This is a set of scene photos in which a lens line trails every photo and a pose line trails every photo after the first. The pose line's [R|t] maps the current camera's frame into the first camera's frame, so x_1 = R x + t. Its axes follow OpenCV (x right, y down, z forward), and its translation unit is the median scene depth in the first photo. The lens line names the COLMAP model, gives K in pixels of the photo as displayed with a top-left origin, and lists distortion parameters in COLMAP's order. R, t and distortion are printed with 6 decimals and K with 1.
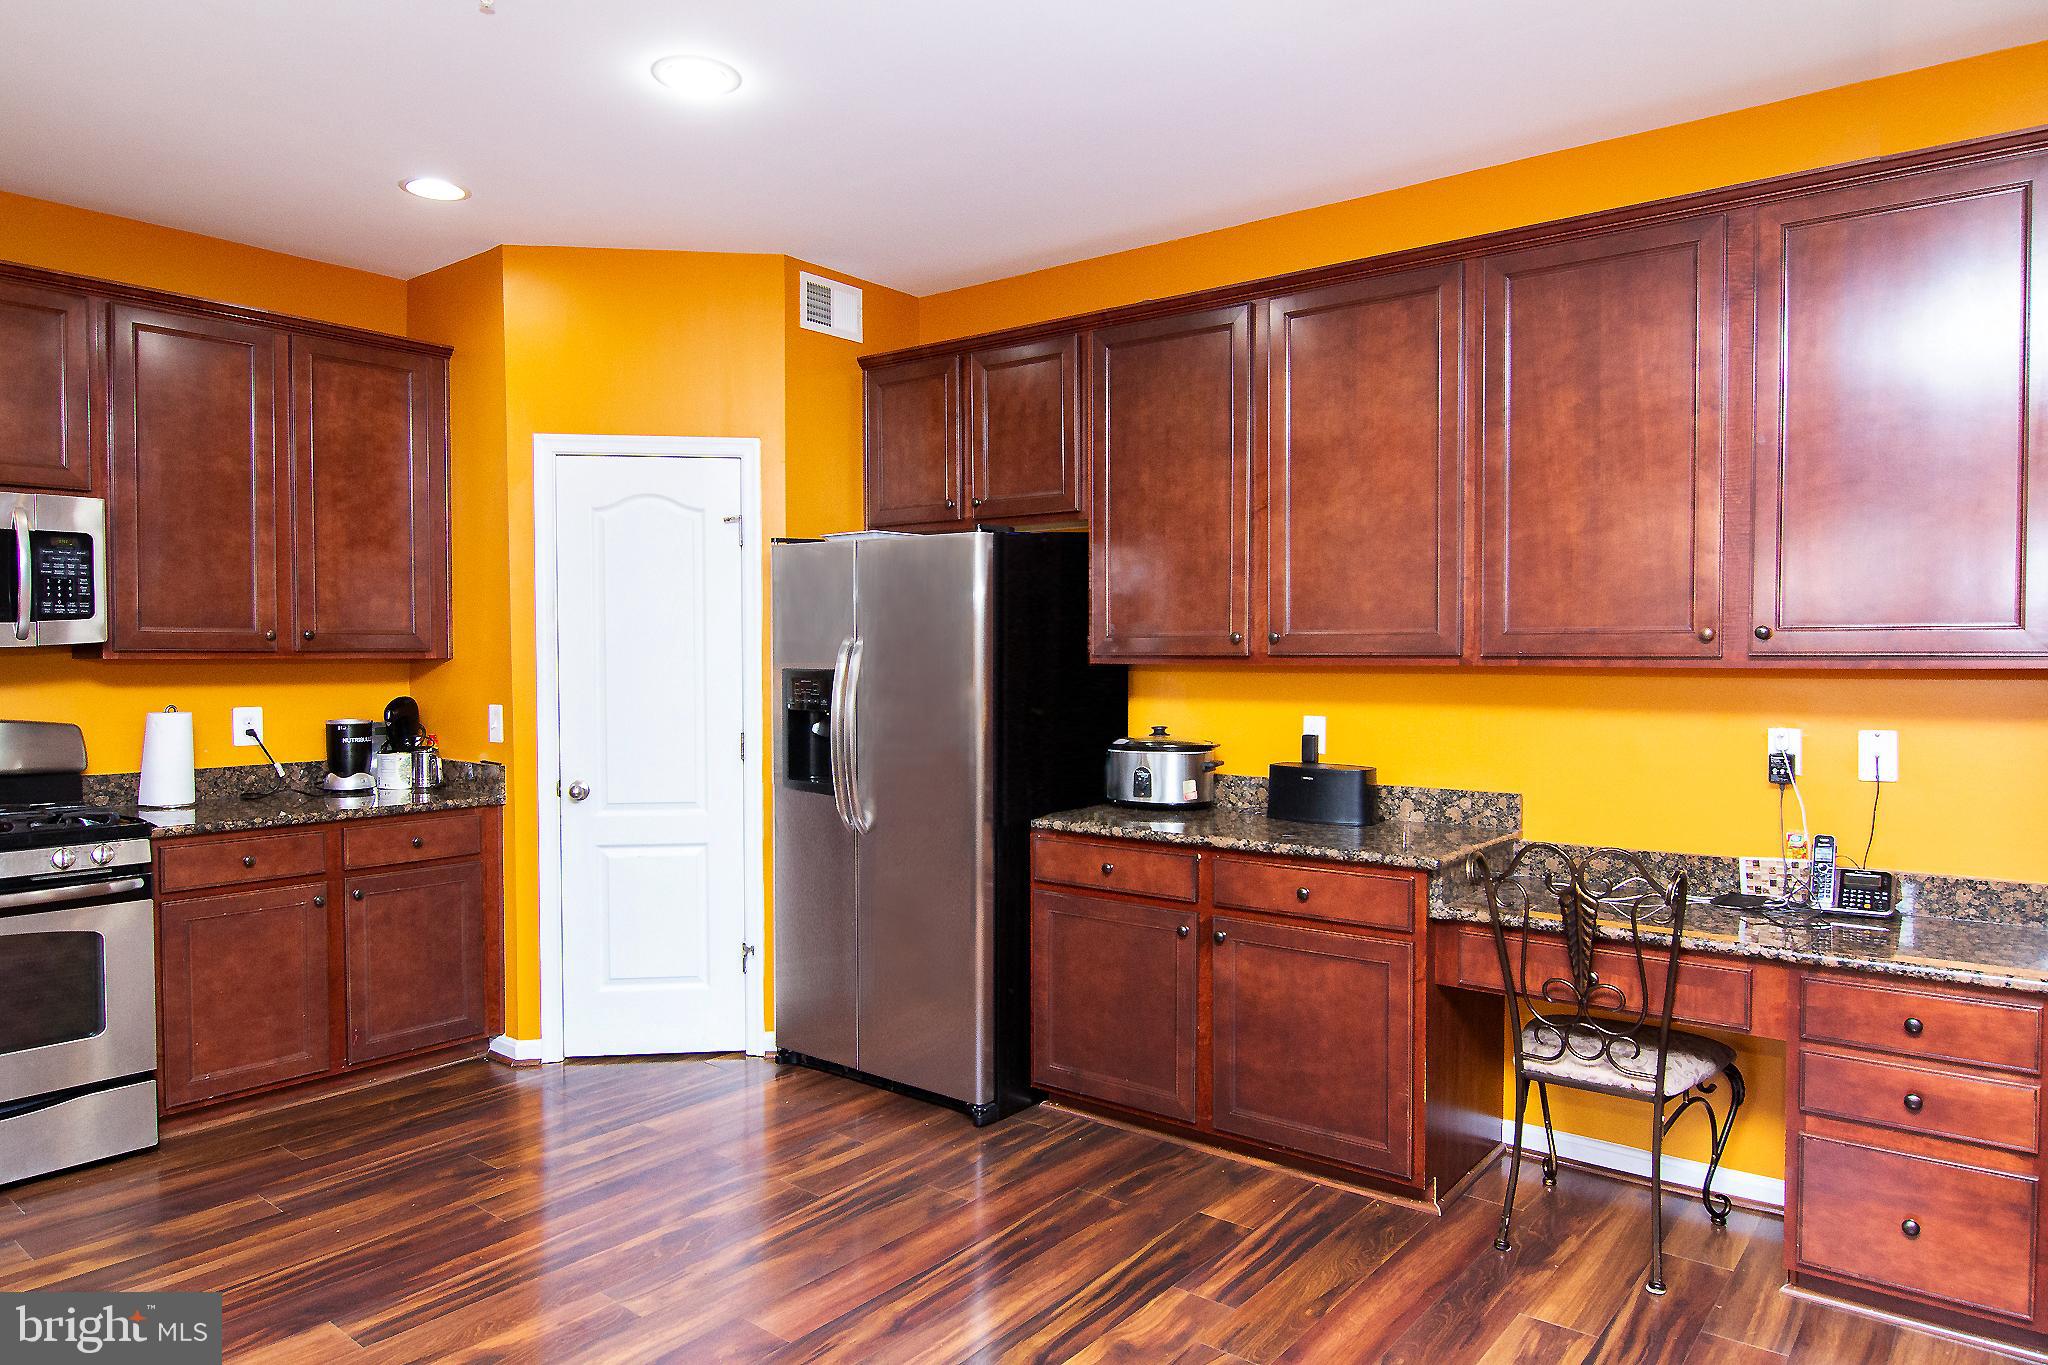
lens RADIAL K [[1288.7, 0, 1025.8], [0, 1288.7, 689.5], [0, 0, 1]] dist [-0.005335, -0.001223]
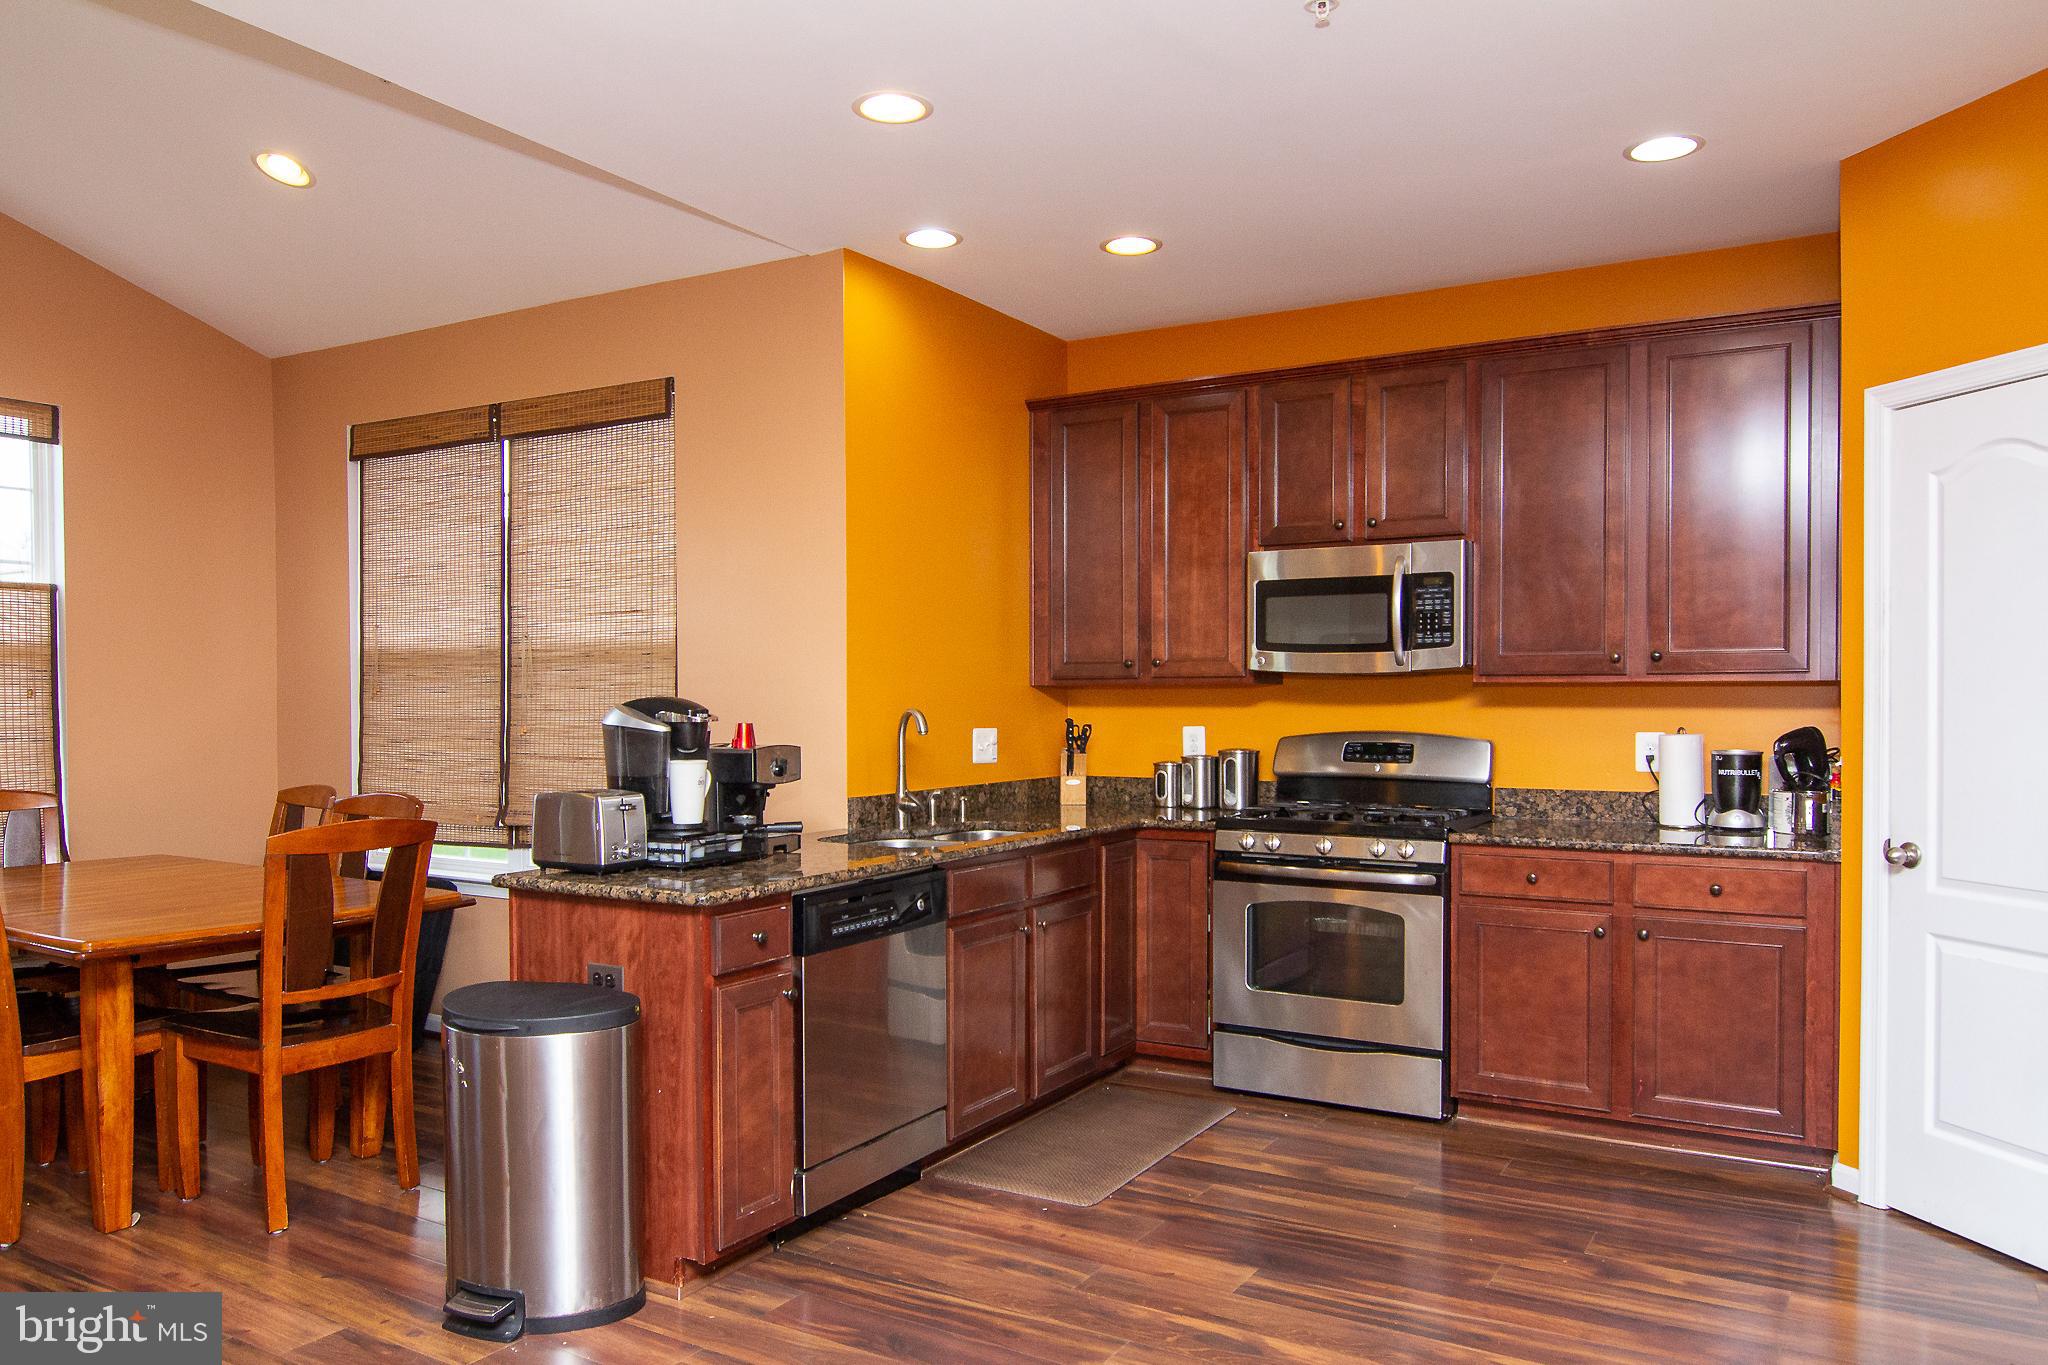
lens RADIAL K [[1445.5, 0, 1035.5], [0, 1445.5, 720.2], [0, 0, 1]] dist [-0.007109, -0.005356]
pose [[0.134017, 0.015346, -0.990860, 0.488950], [-0.025669, 0.999598, 0.012009, 0.004372], [0.990646, 0.023825, 0.134358, 0.460772]]
